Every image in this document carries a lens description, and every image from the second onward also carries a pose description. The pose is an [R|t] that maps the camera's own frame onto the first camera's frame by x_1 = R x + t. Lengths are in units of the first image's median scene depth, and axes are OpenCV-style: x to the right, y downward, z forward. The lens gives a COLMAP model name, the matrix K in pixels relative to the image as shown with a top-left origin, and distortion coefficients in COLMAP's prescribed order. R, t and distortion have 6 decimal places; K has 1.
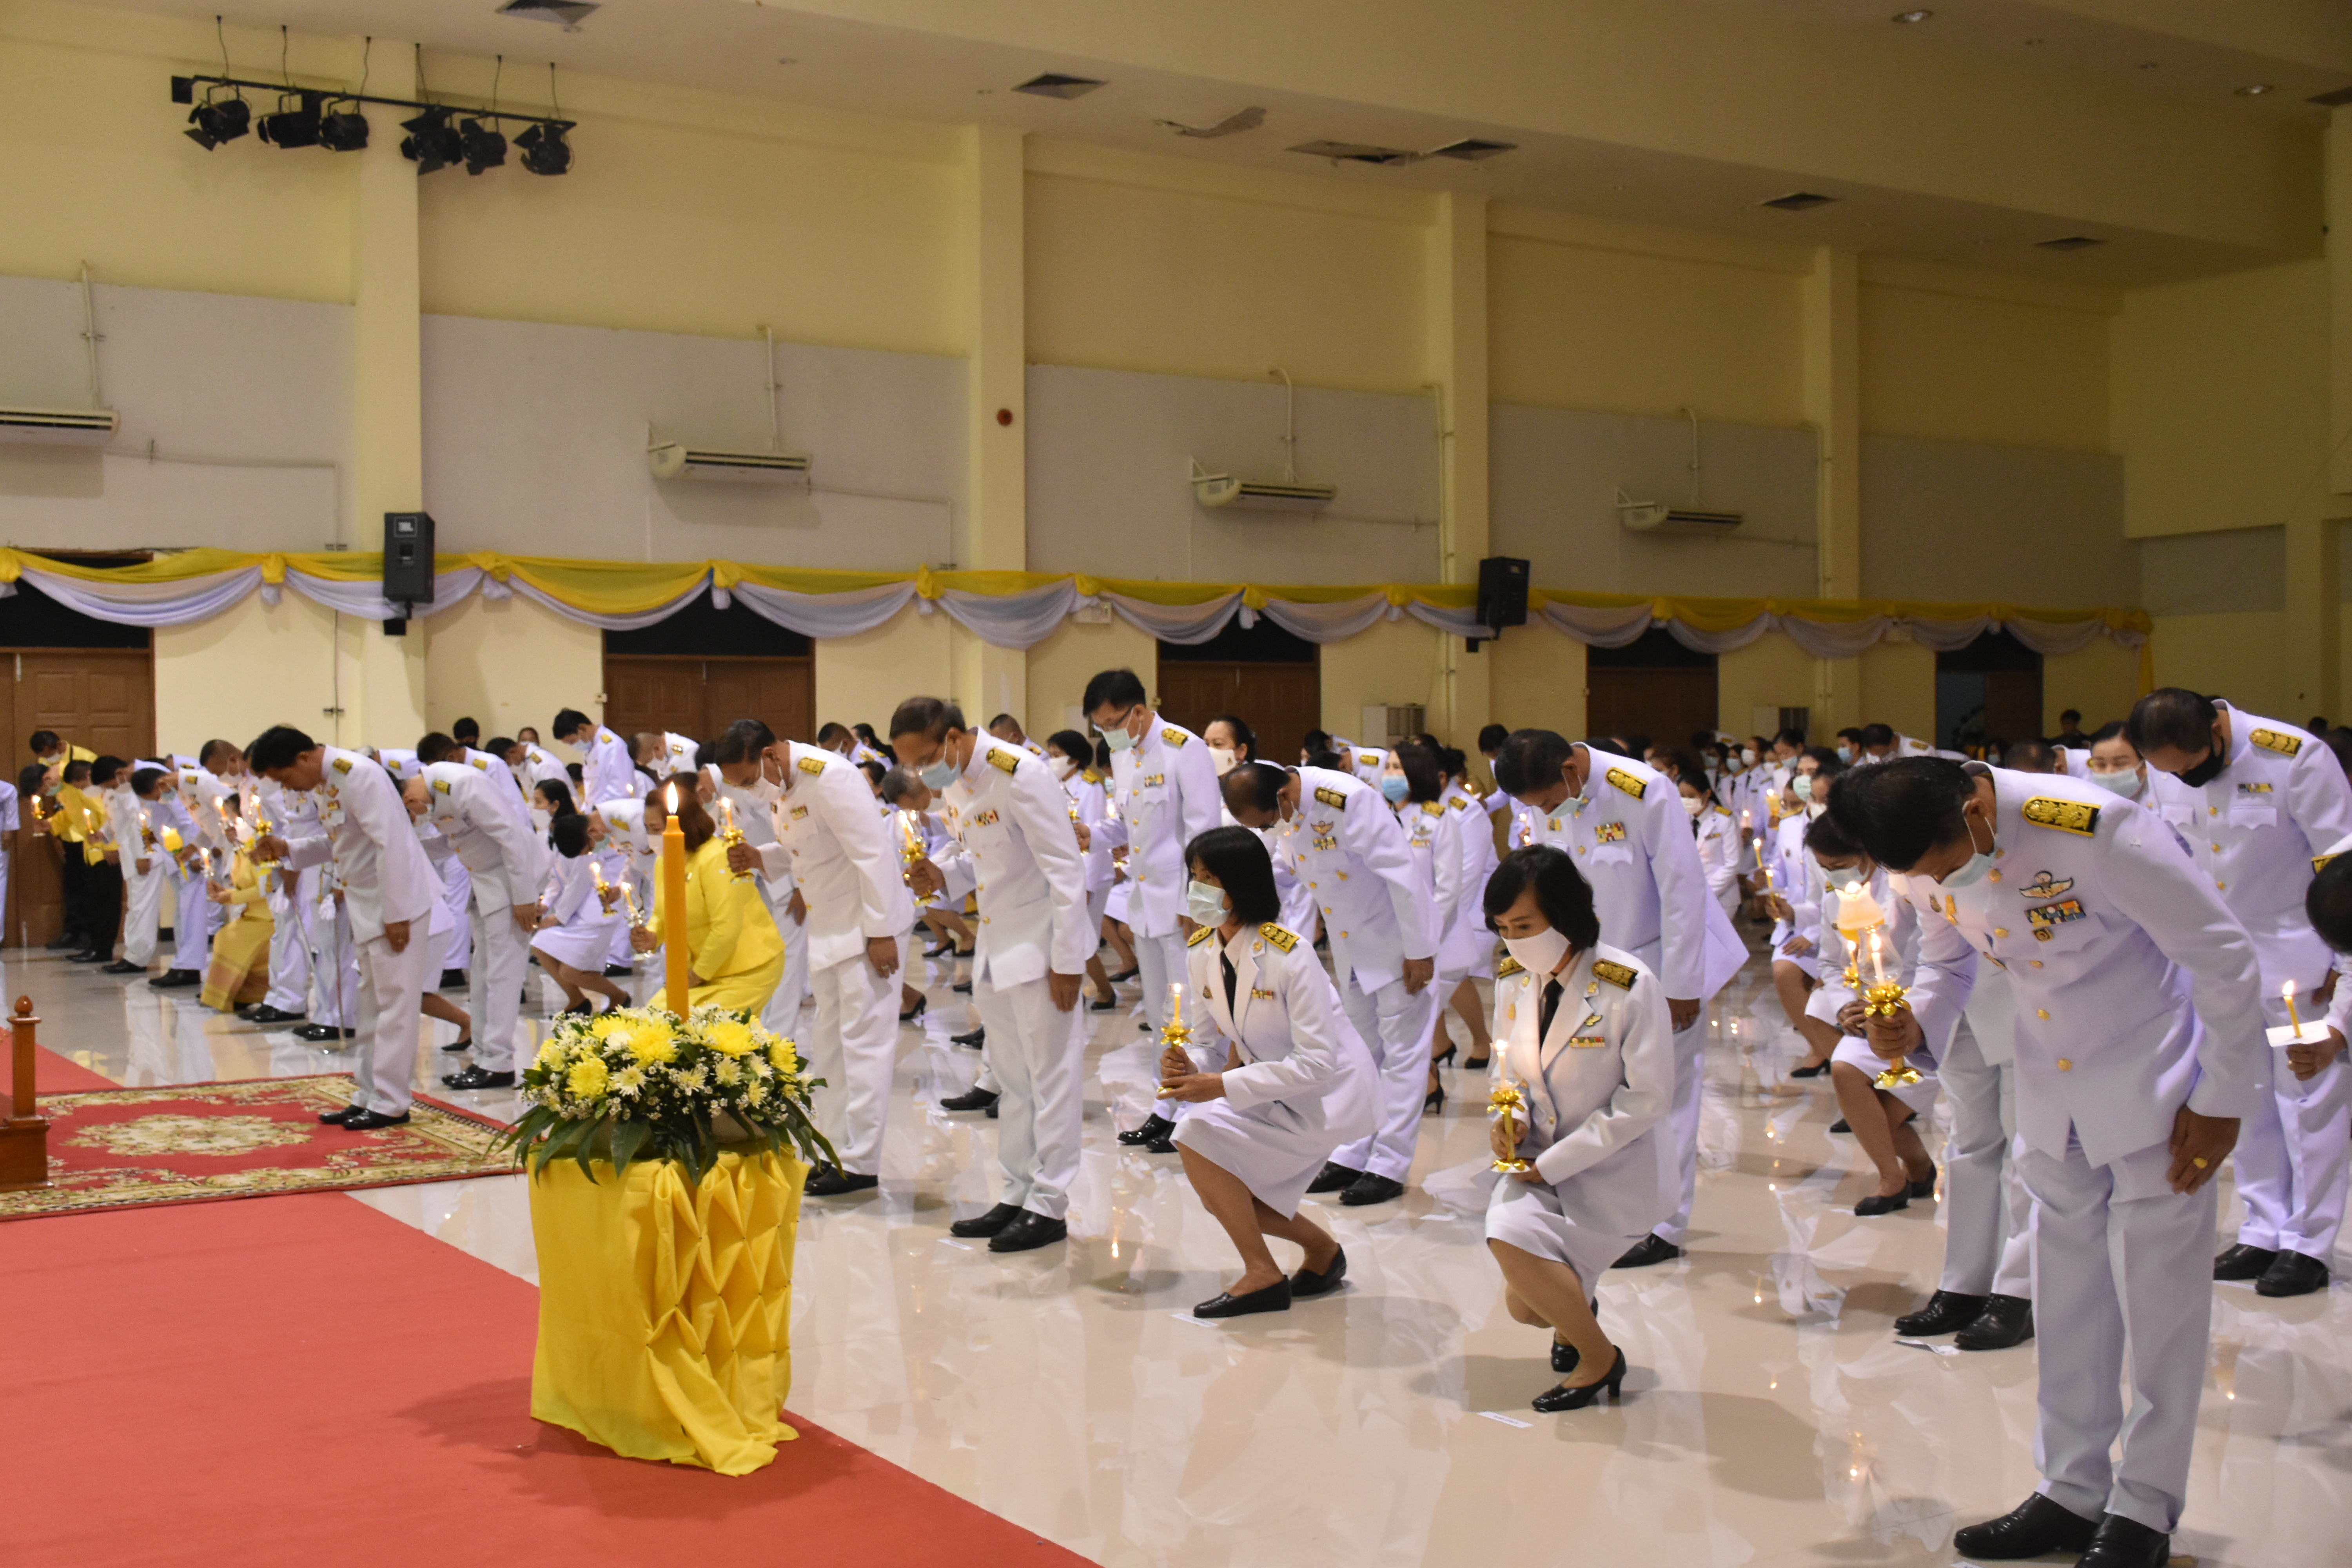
lens RADIAL K [[2602.8, 0, 1134.7], [0, 2602.8, 795.4], [0, 0, 1]] dist [-0.000577, 0.033573]
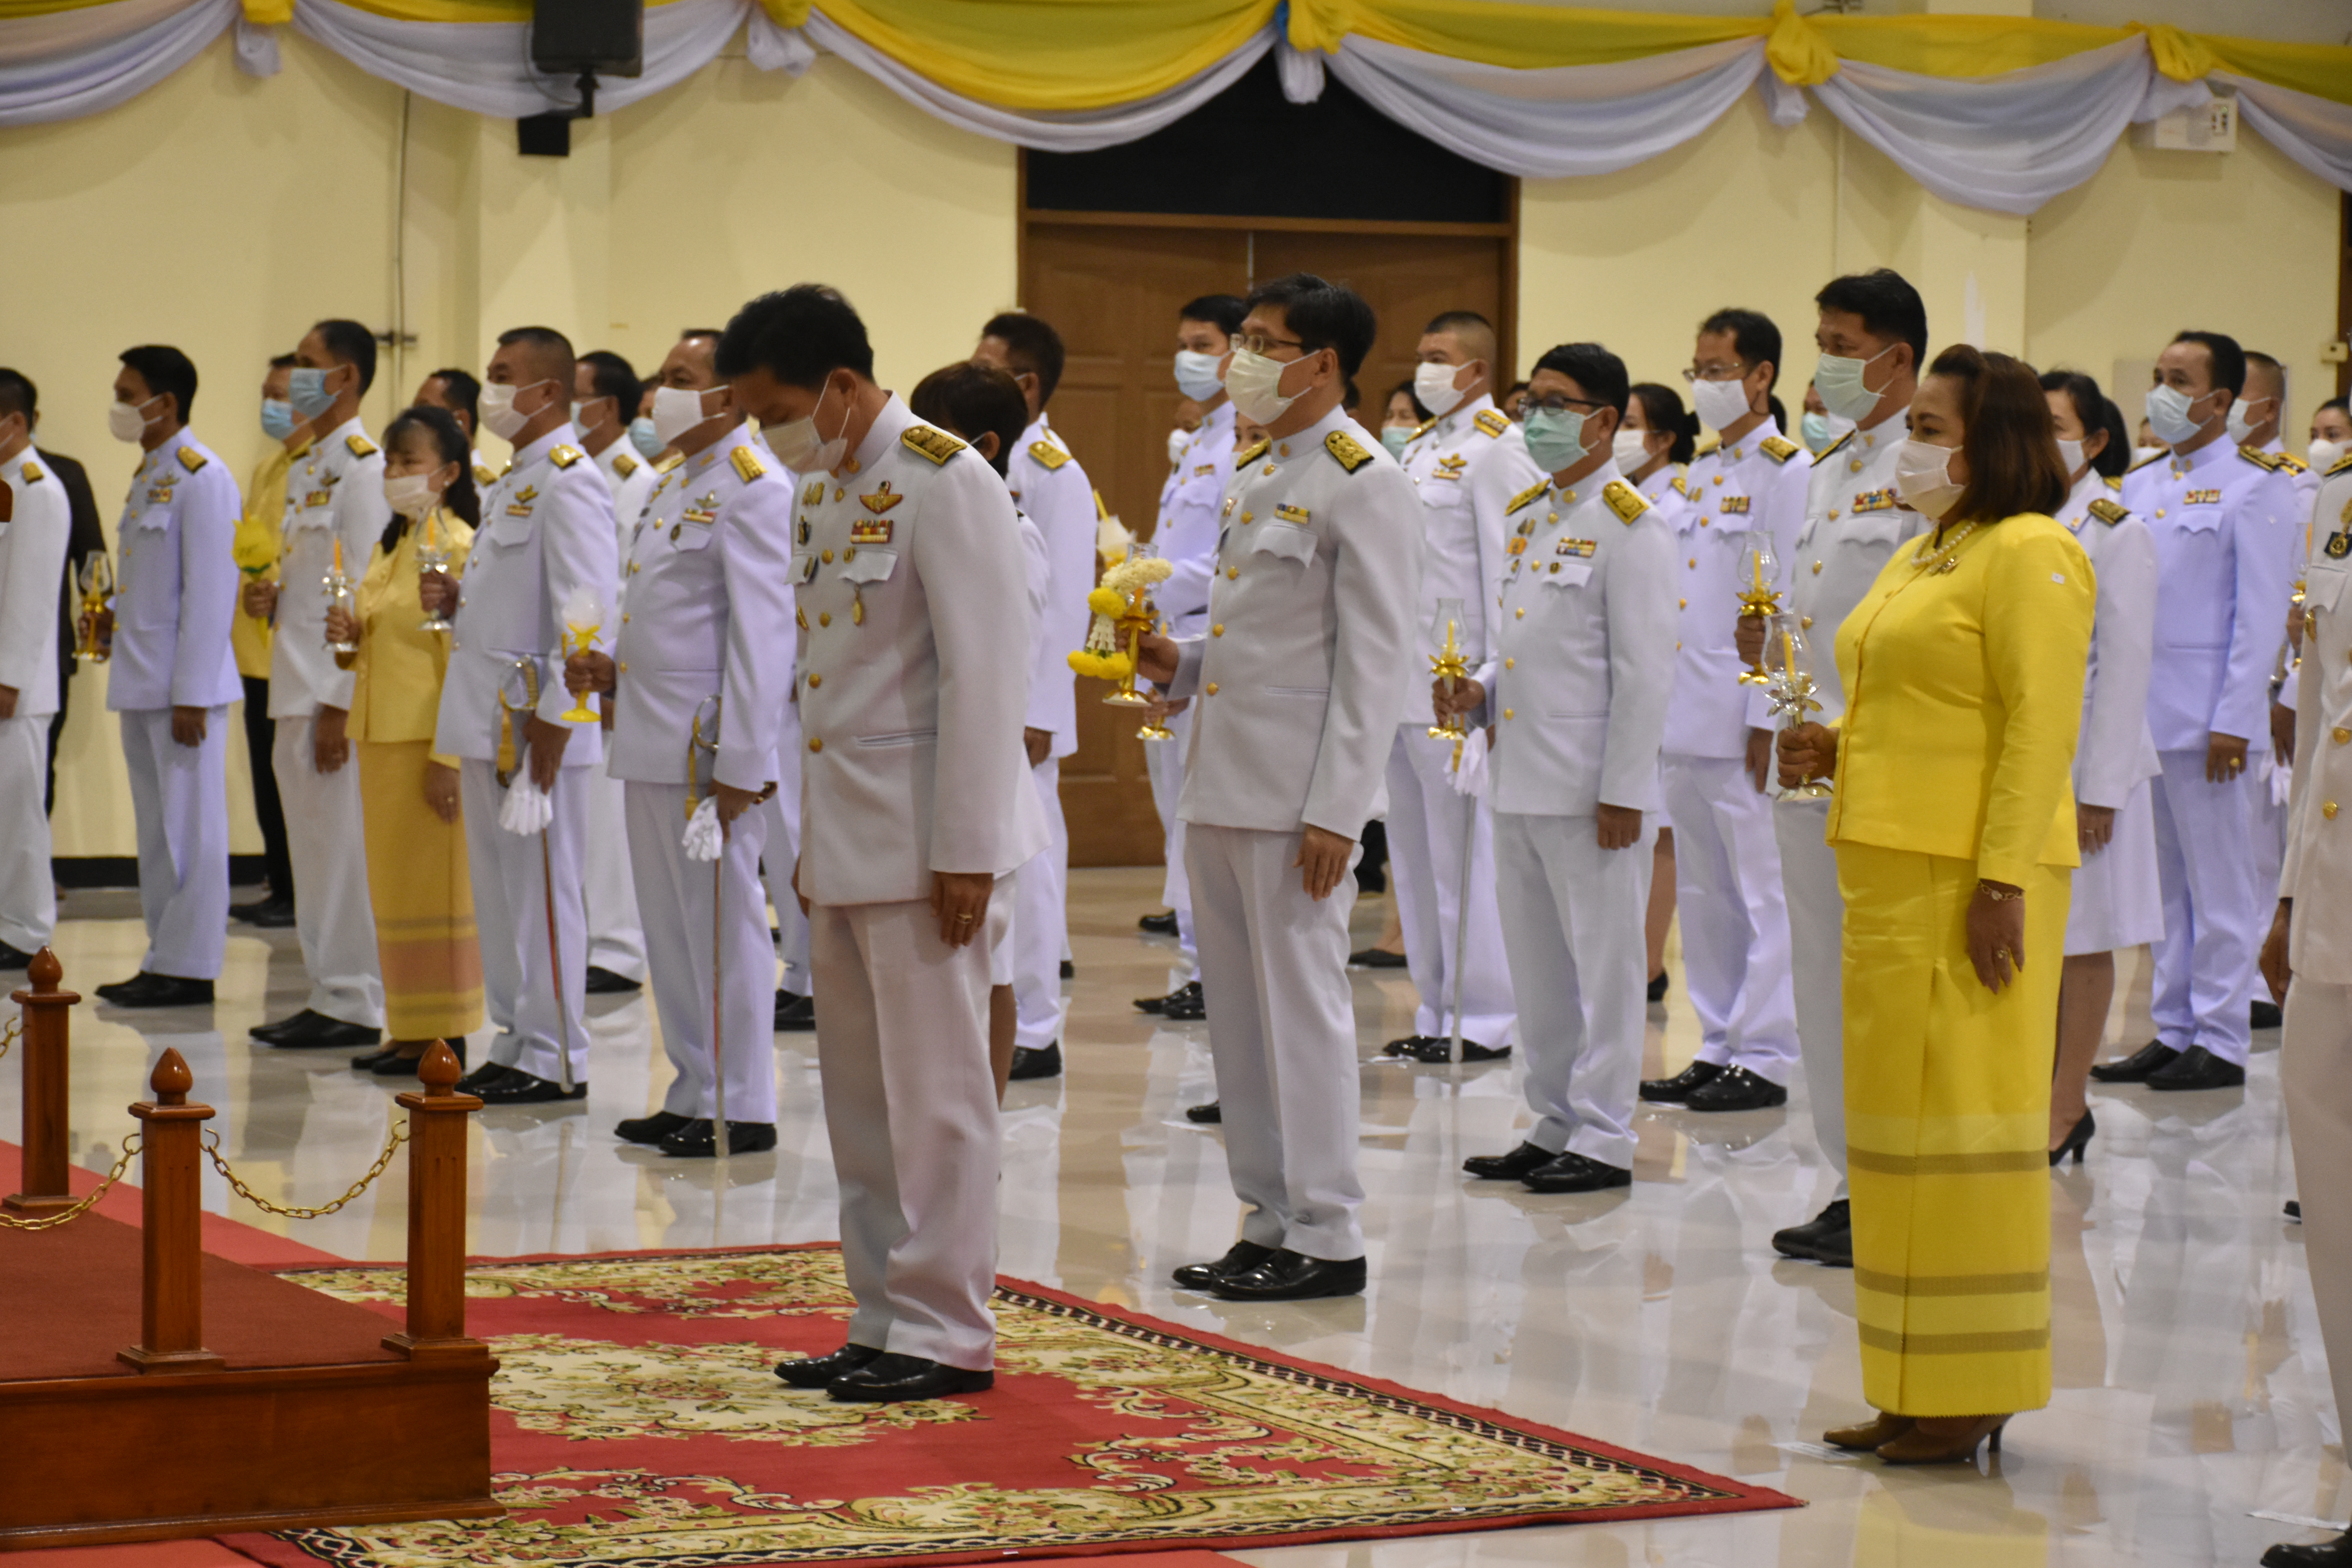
lens RADIAL K [[6439.3, 0, 1093.7], [0, 6439.3, 825.2], [0, 0, 1]] dist [-0.074796, 1.440684]
pose [[0.994348, 0.026400, -0.102832, -0.091028], [-0.022281, 0.998911, 0.041003, -0.000189], [0.103802, -0.038480, 0.993853, 0.005556]]
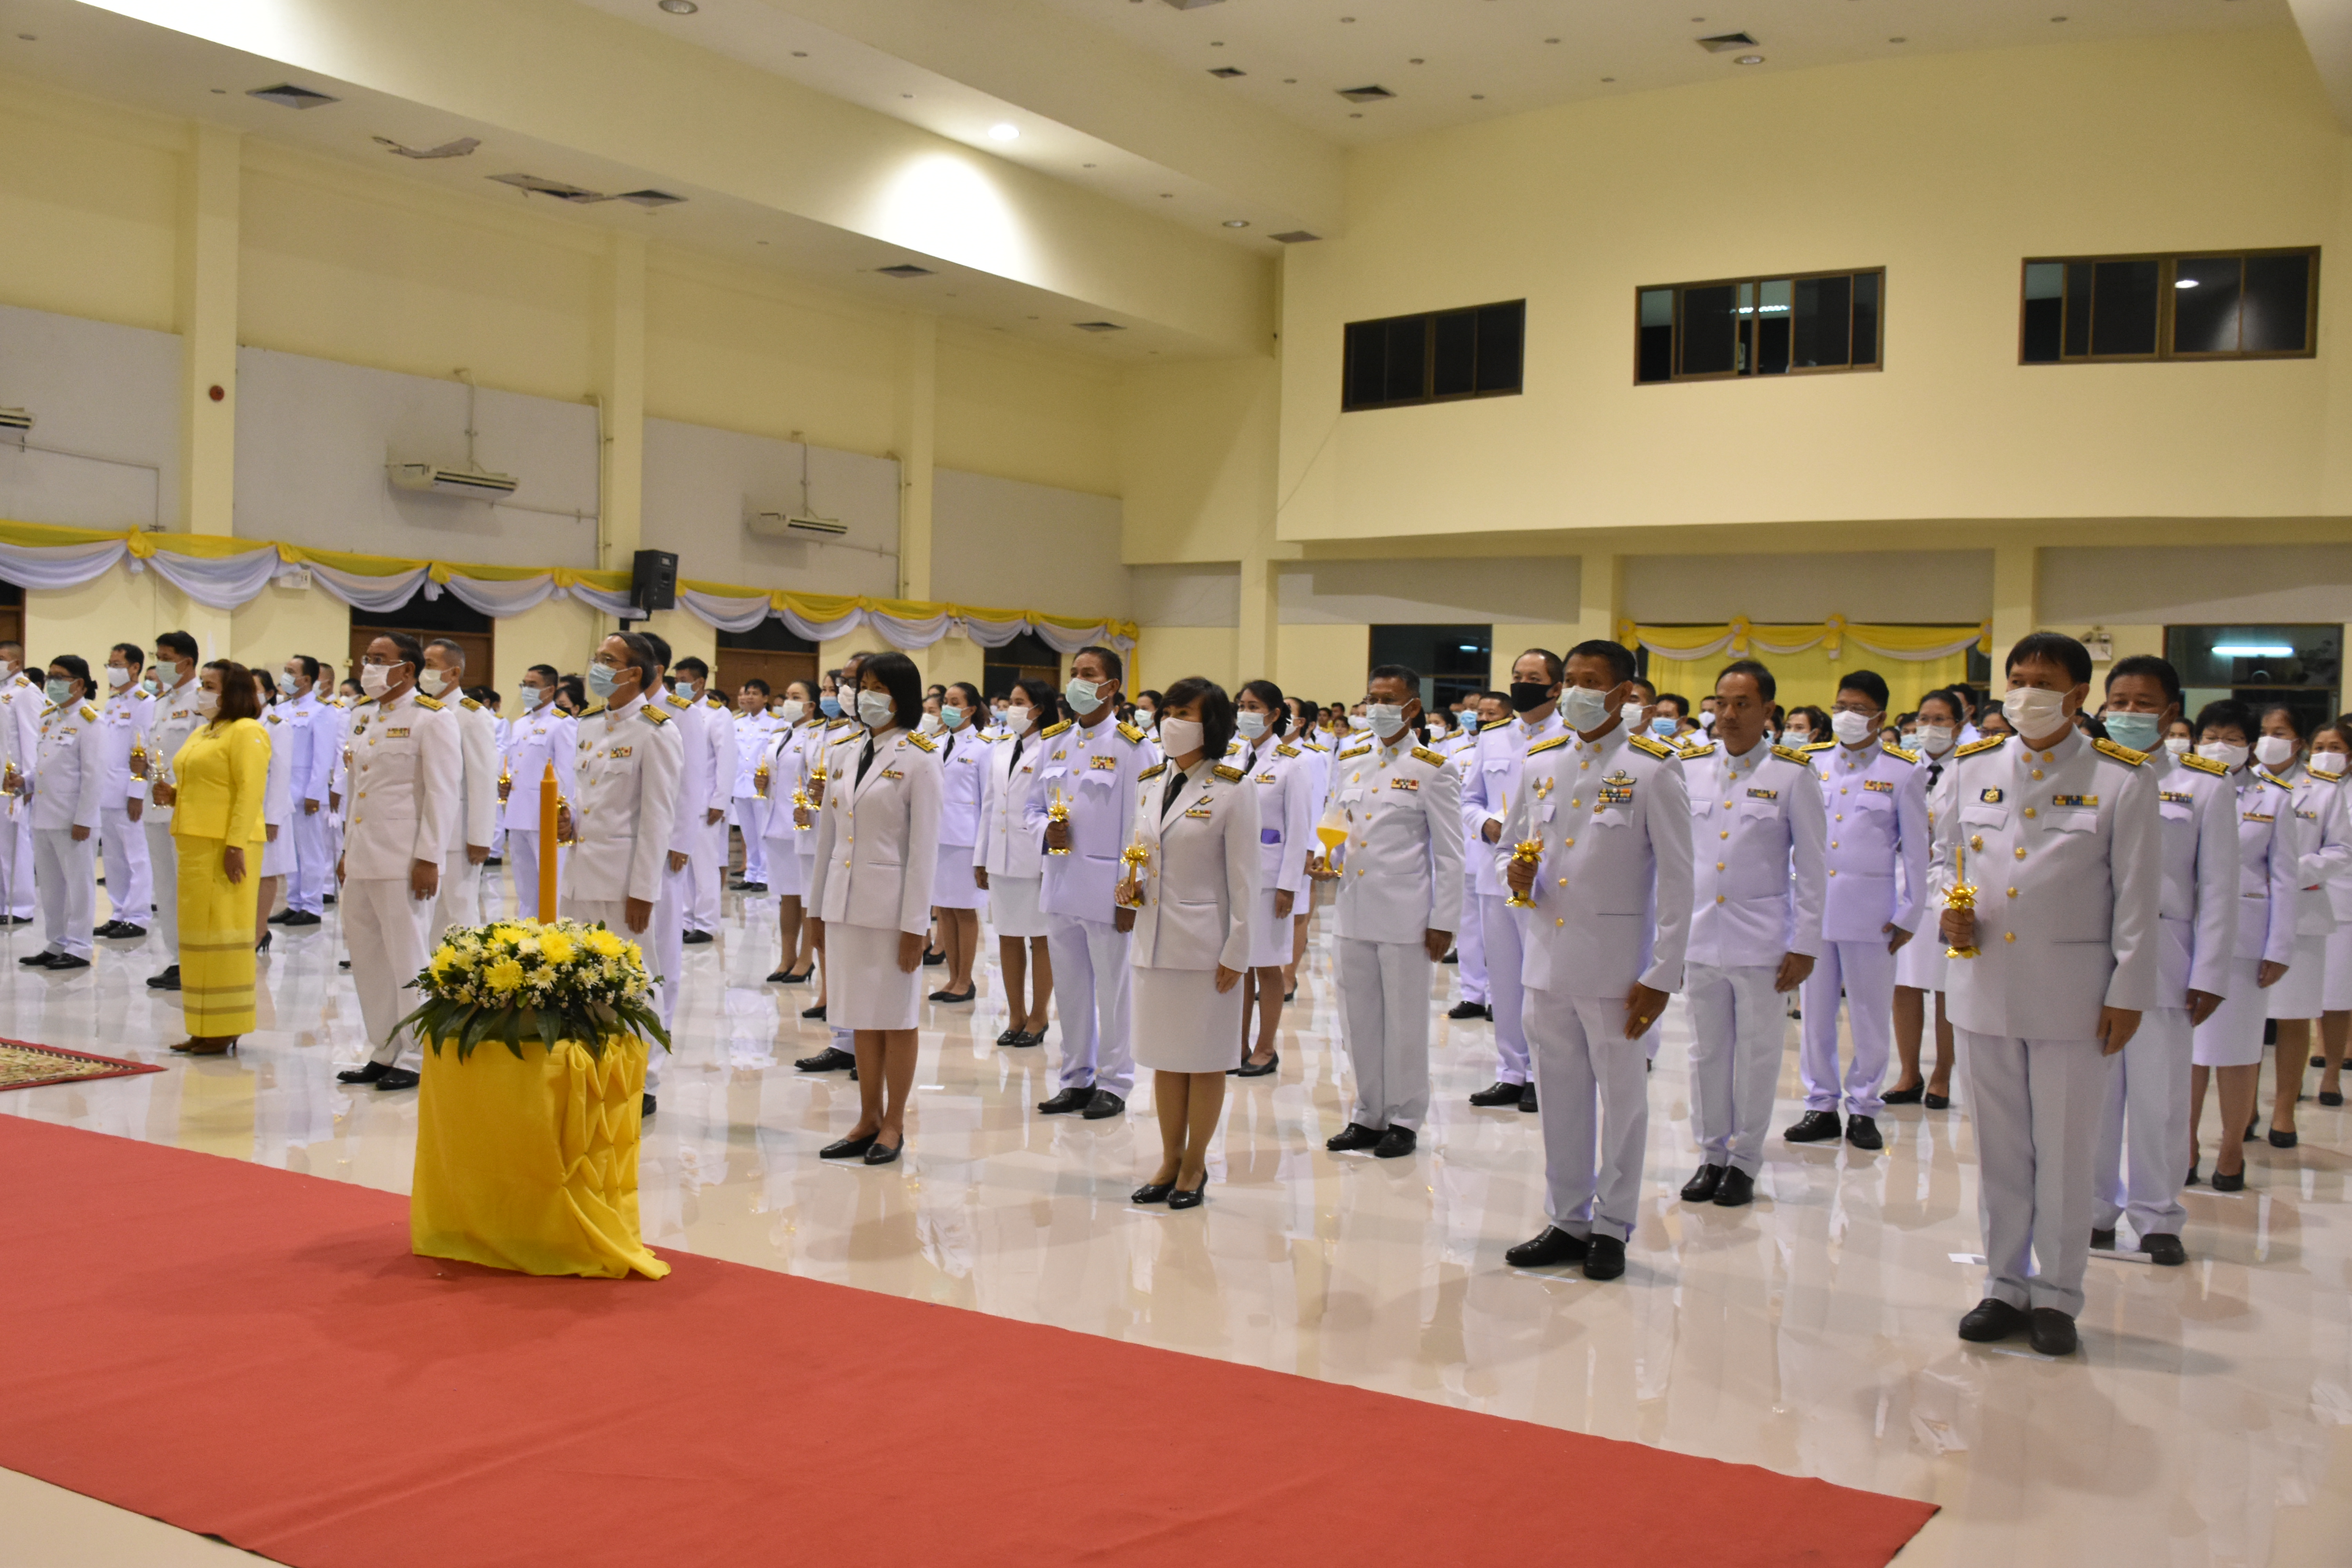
lens RADIAL K [[2302.5, 0, 1154.0], [0, 2302.5, 792.3], [0, 0, 1]] dist [-0.016485, -0.000364]
pose [[0.910341, 0.019381, 0.413404, -0.097245], [-0.025768, 0.999619, 0.009878, 0.000440], [-0.413055, -0.019645, 0.910494, -0.032771]]
